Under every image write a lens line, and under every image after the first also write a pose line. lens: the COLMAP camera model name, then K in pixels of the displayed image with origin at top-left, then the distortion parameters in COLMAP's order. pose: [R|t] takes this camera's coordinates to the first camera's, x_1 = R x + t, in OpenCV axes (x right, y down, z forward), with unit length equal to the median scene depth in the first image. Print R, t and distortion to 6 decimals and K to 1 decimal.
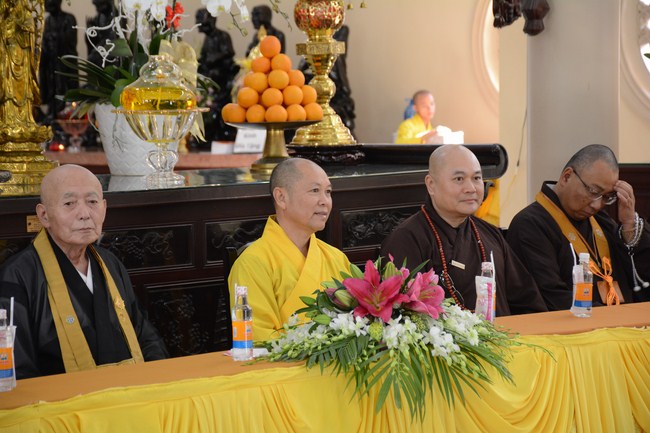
lens RADIAL K [[2292.5, 0, 325.0], [0, 2292.5, 216.5], [0, 0, 1]] dist [1.010487, -0.467685]
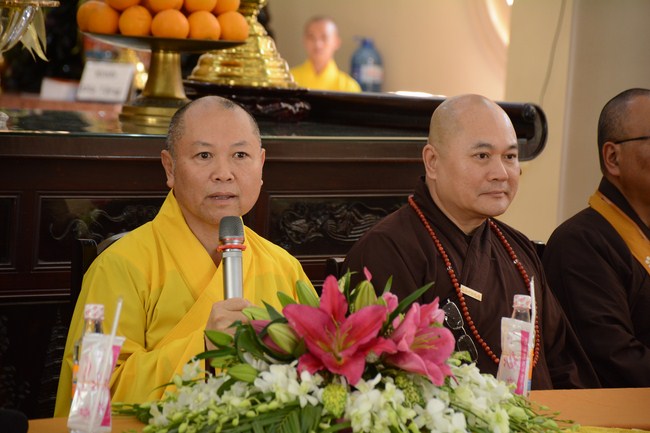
lens RADIAL K [[3429.5, 0, 325.0], [0, 3429.5, 216.5], [0, 0, 1]] dist [2.281383, 4.029640]
pose [[0.996573, 0.073445, 0.038050, -0.015204], [-0.073350, 0.997299, -0.003909, 0.007196], [-0.038234, 0.001104, 0.999268, 0.126991]]
